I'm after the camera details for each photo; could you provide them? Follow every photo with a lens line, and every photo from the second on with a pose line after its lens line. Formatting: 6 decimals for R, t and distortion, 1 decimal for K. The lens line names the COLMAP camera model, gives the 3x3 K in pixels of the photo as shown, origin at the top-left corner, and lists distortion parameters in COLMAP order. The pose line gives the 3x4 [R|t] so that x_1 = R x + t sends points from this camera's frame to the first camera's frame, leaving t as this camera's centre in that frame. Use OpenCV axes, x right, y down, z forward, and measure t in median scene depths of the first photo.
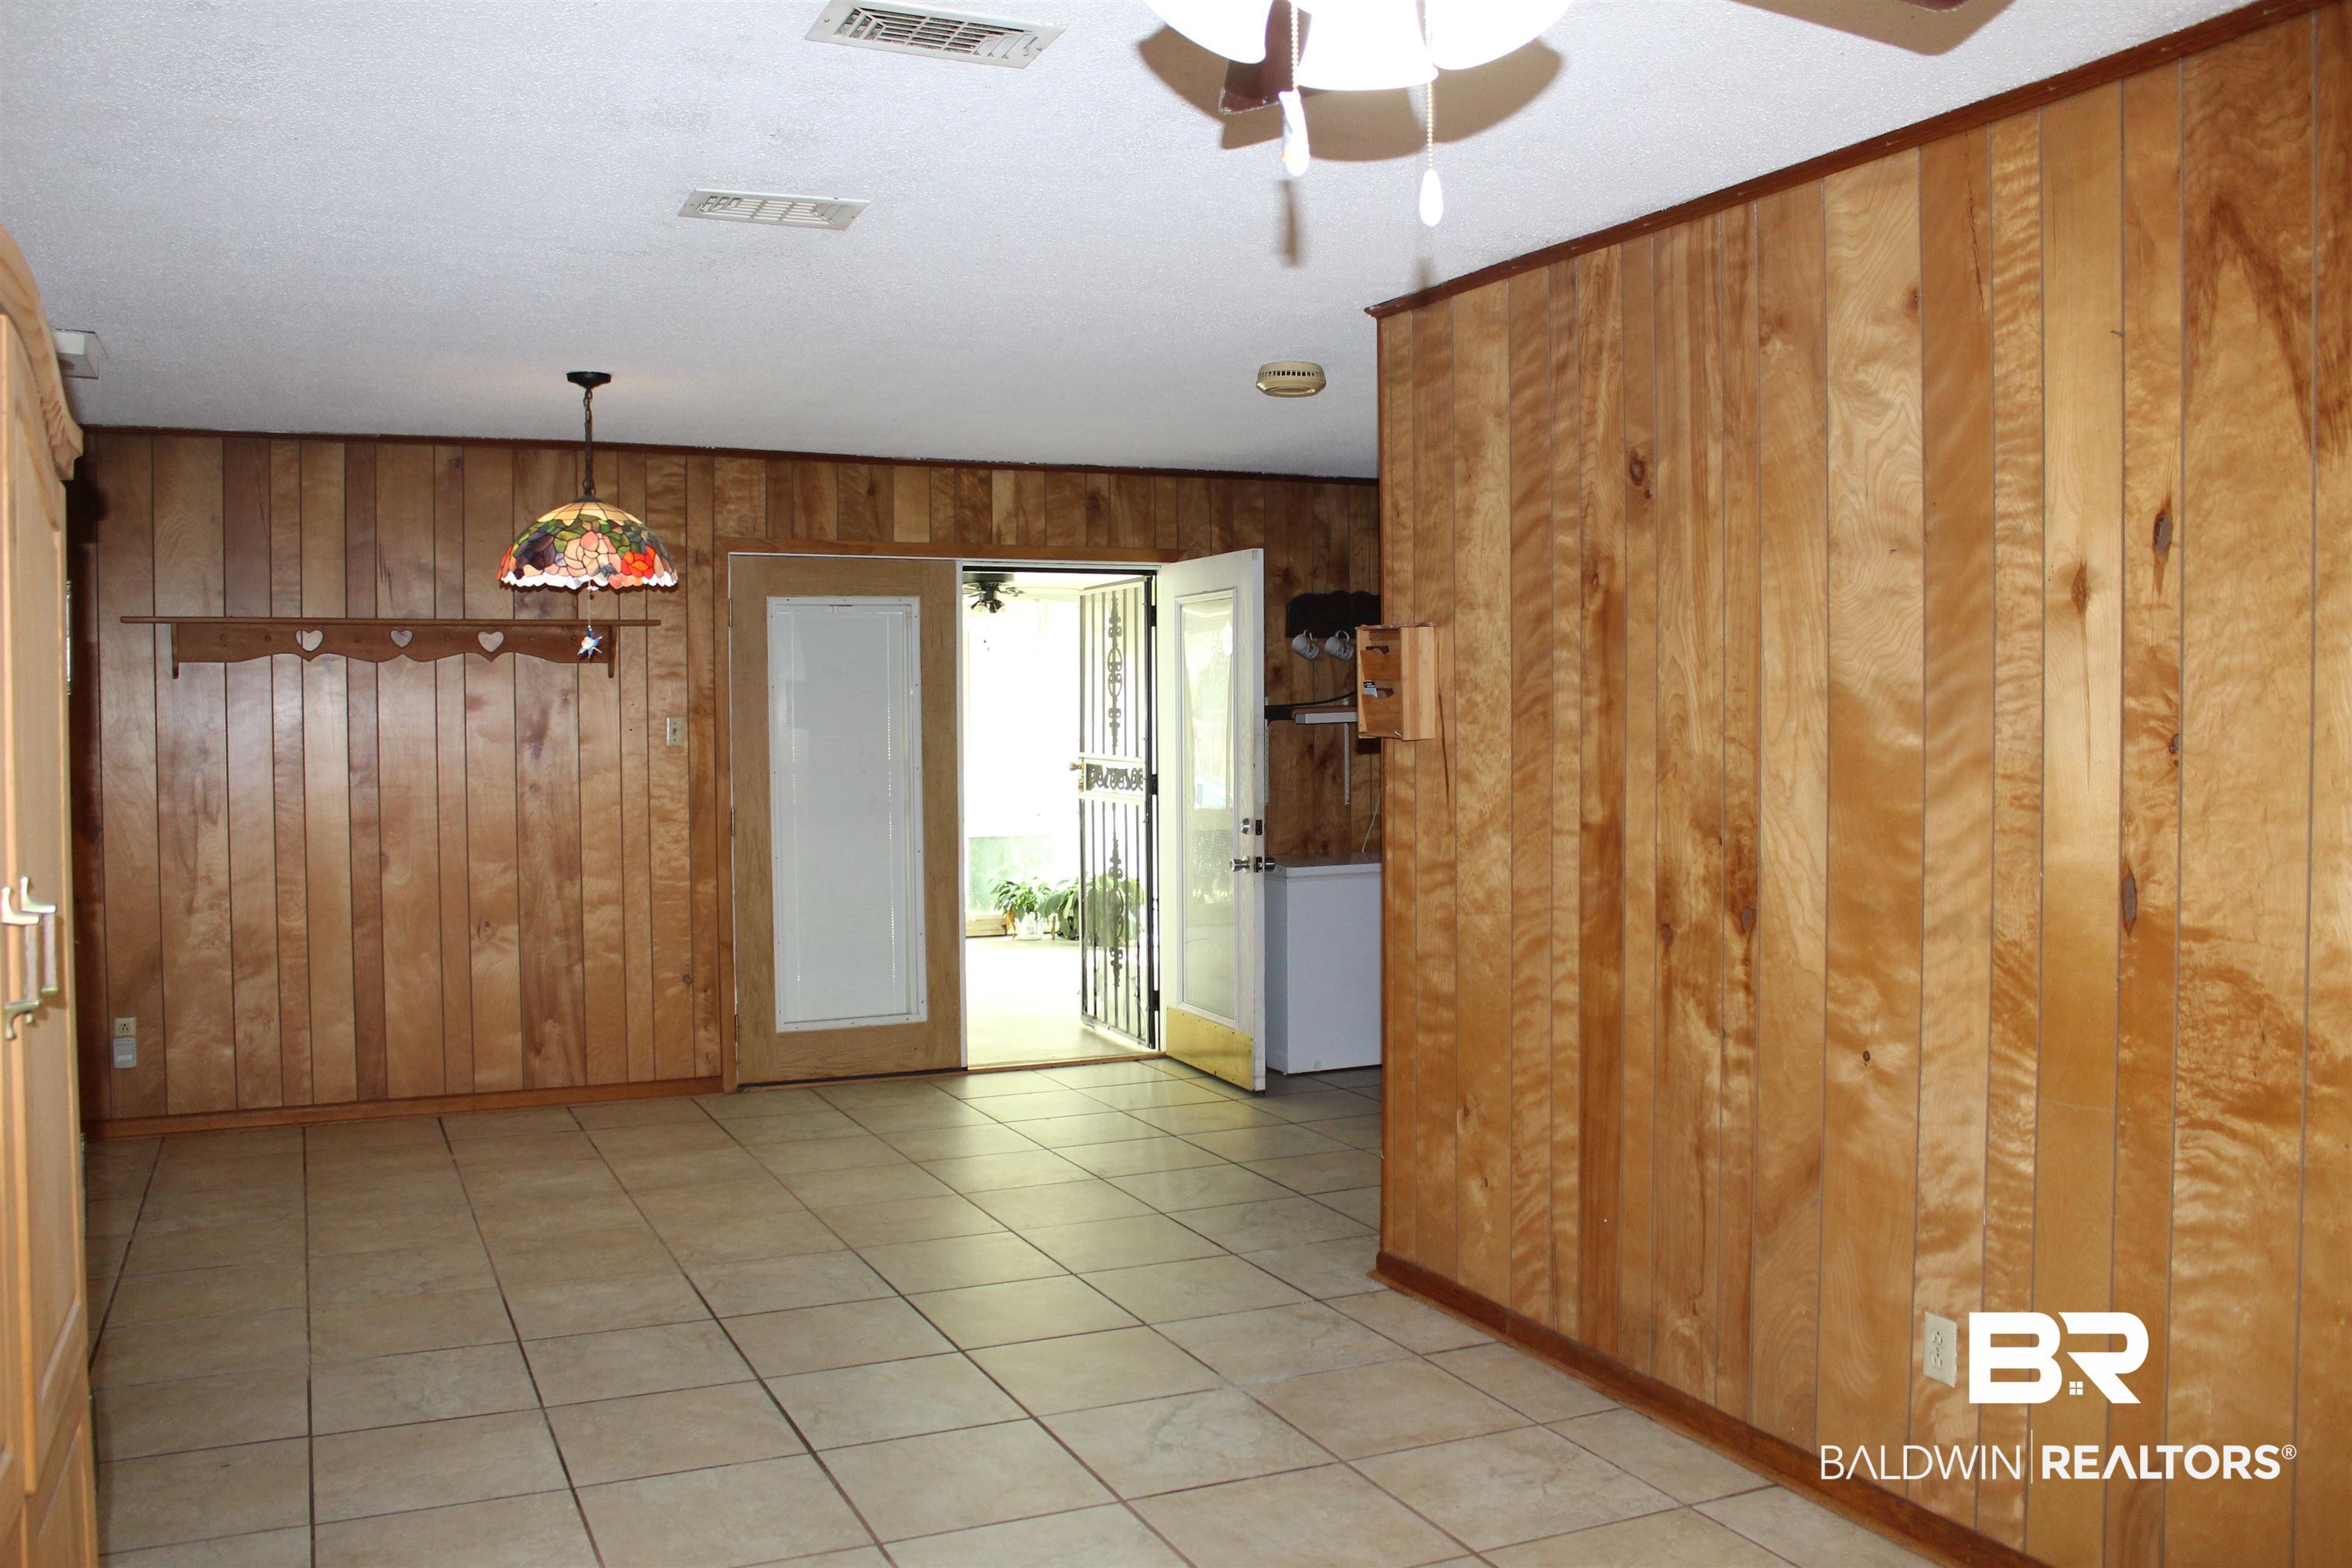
lens RADIAL K [[1940.4, 0, 1147.7], [0, 1940.4, 769.1], [0, 0, 1]] dist [-0.166436, 0.143808]
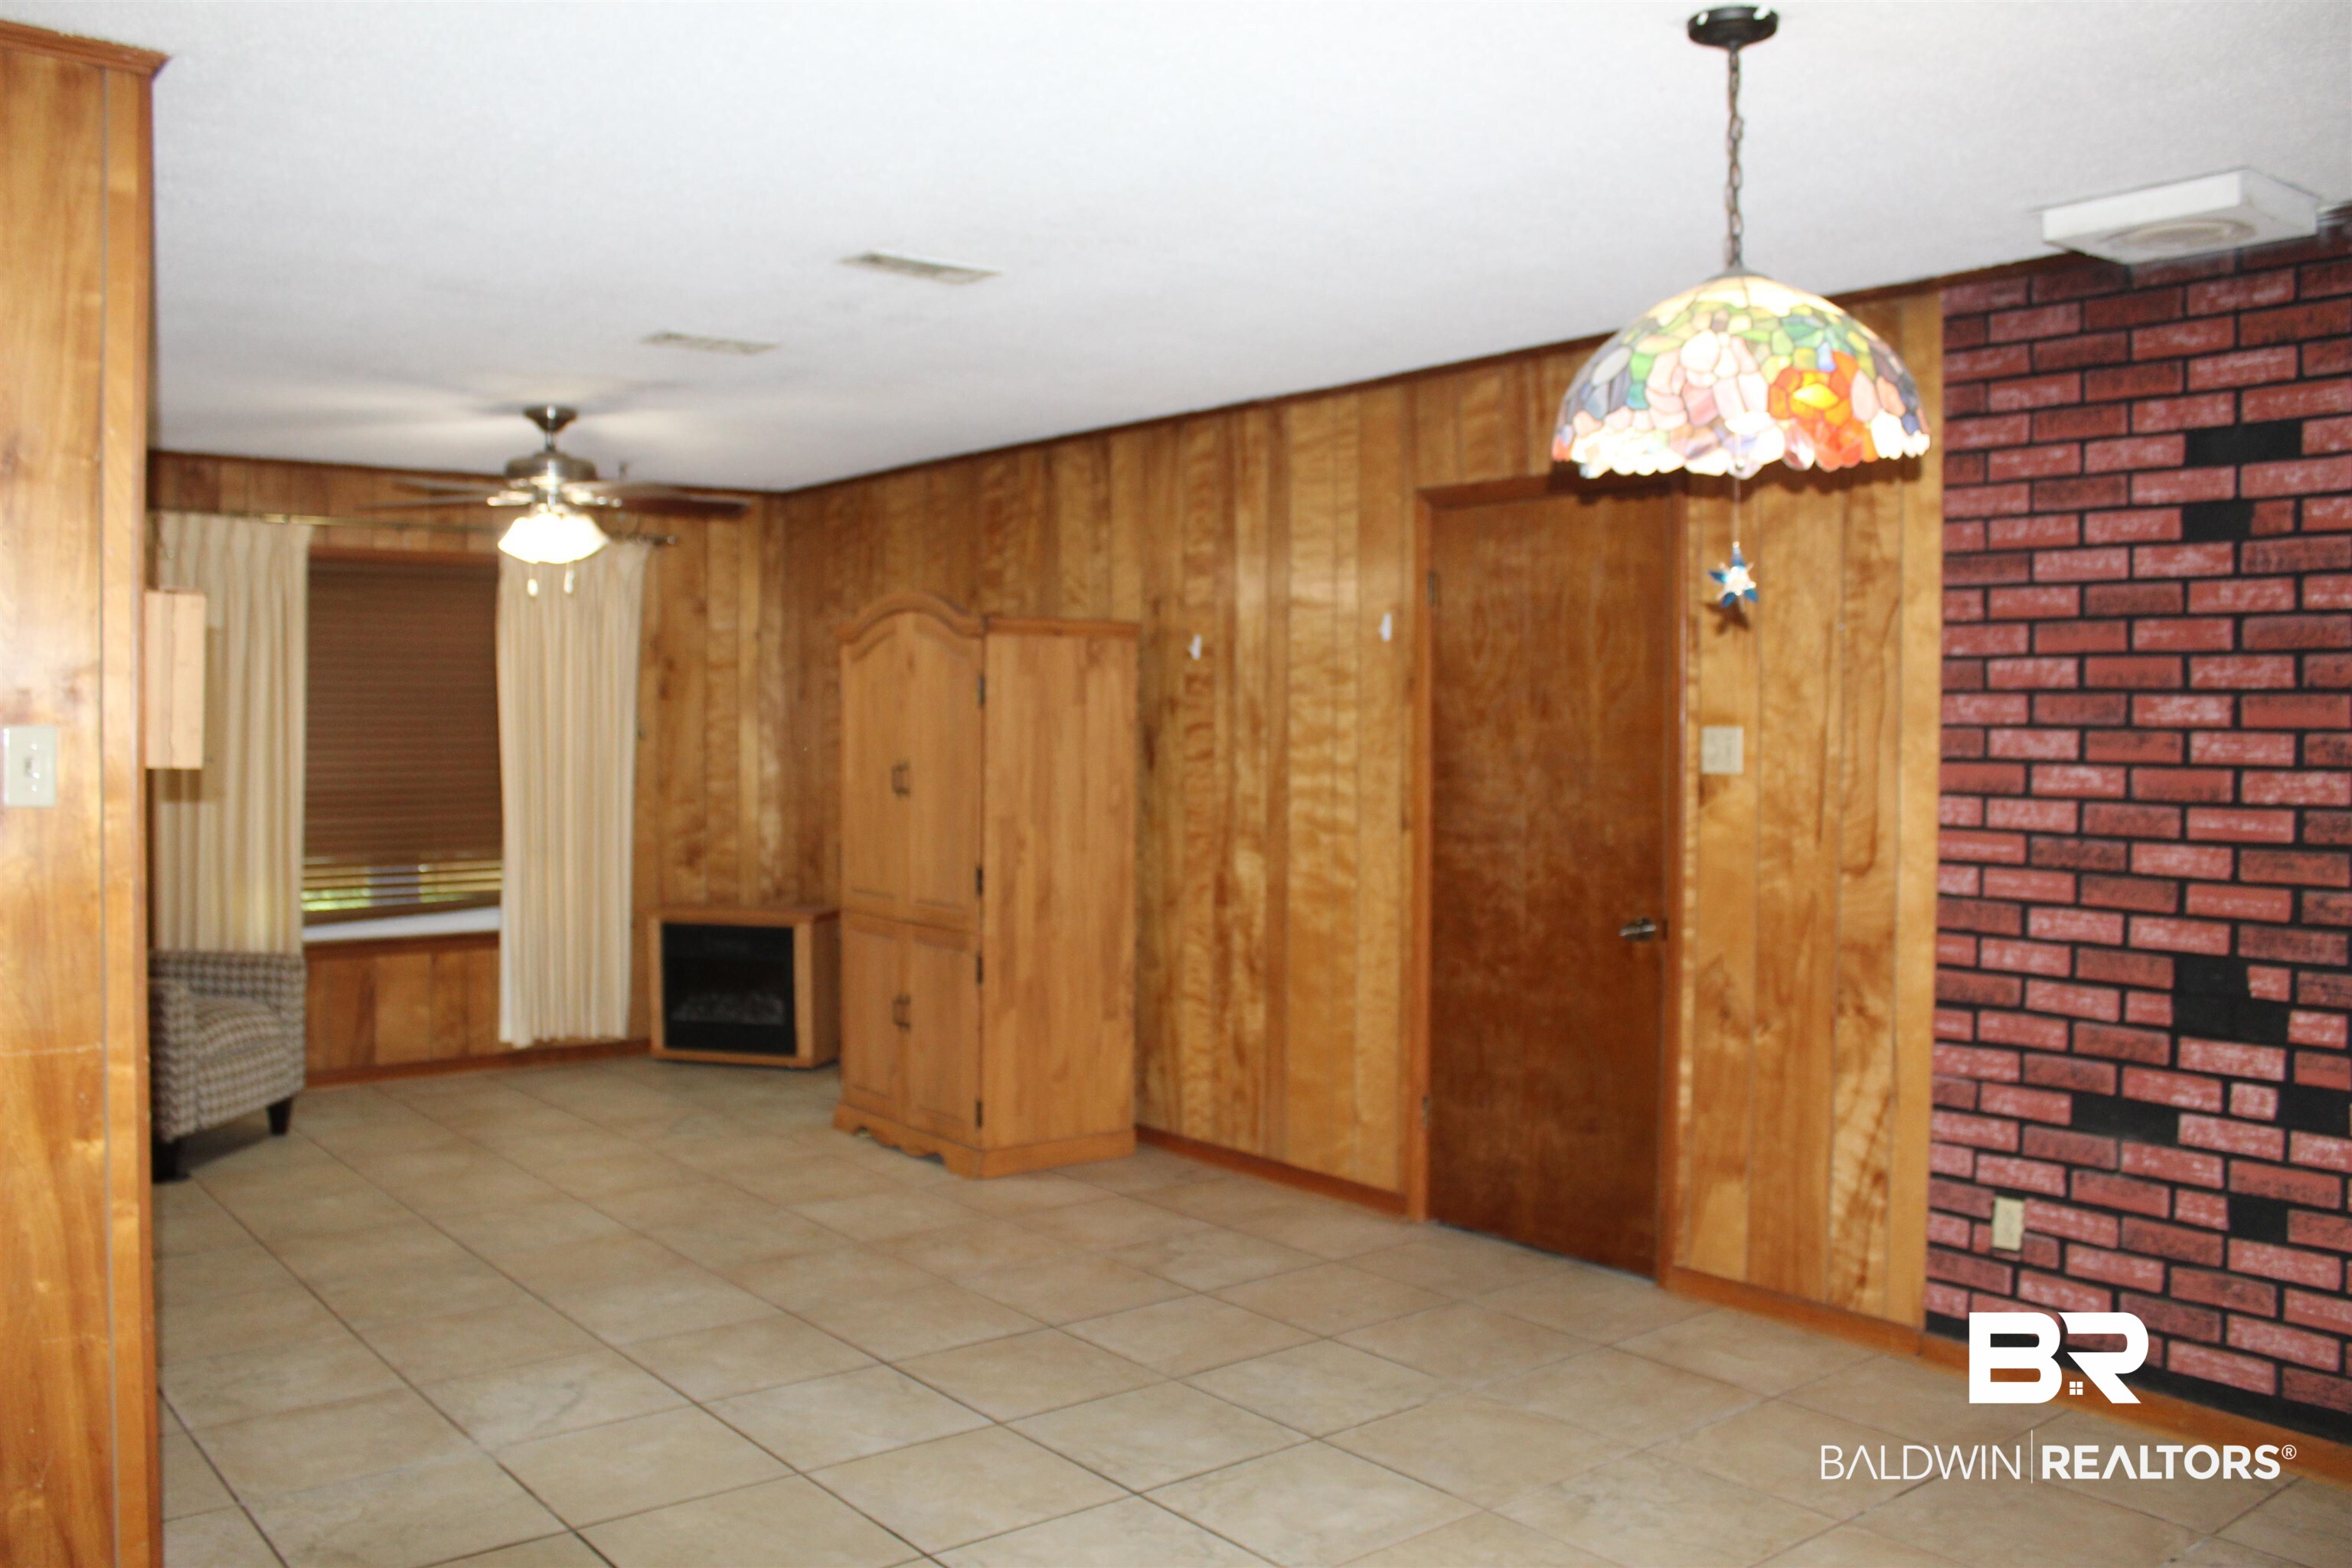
lens RADIAL K [[1940.4, 0, 1147.7], [0, 1940.4, 769.1], [0, 0, 1]] dist [-0.166436, 0.143808]
pose [[-0.969752, 0.007789, -0.243967, -0.046521], [-0.007295, 0.998120, 0.060860, -0.063834], [0.243982, 0.060799, -0.967872, 1.928442]]
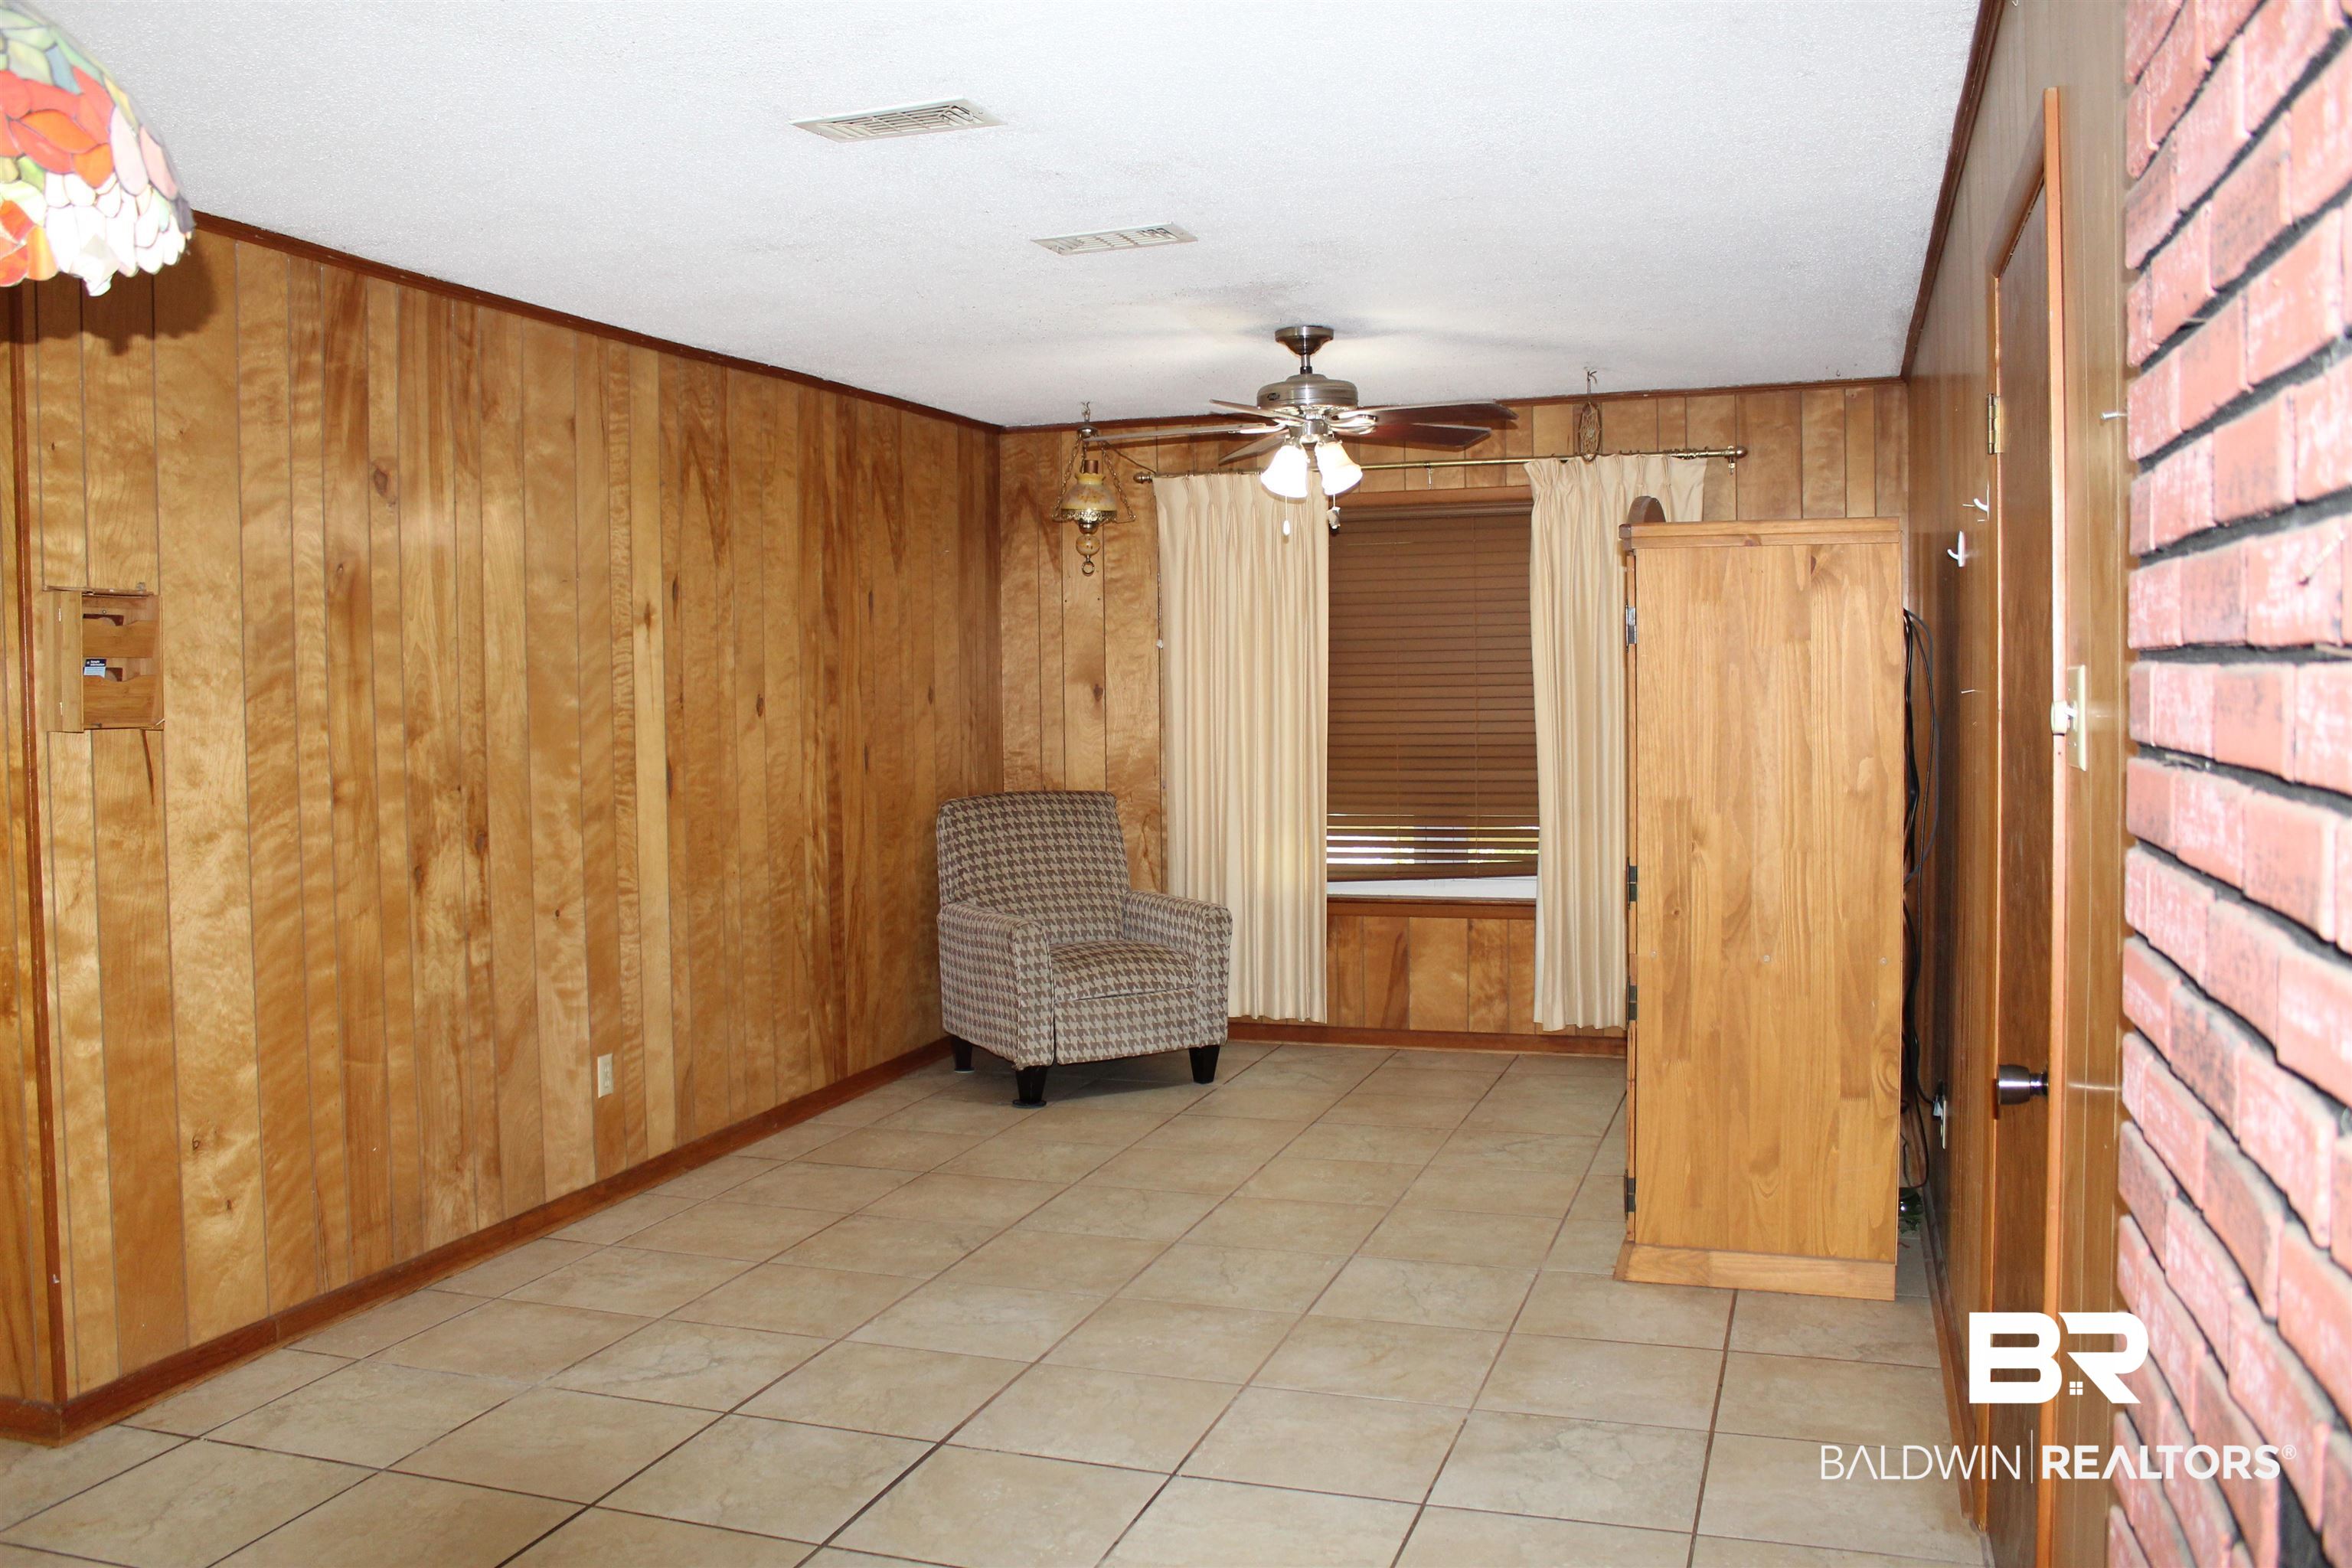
lens RADIAL K [[1940.4, 0, 1147.7], [0, 1940.4, 769.1], [0, 0, 1]] dist [-0.166436, 0.143808]
pose [[-0.726396, -0.017058, 0.687065, -0.822867], [0.043114, 0.996592, 0.070325, -0.040679], [-0.685923, 0.080706, -0.723185, 1.443668]]
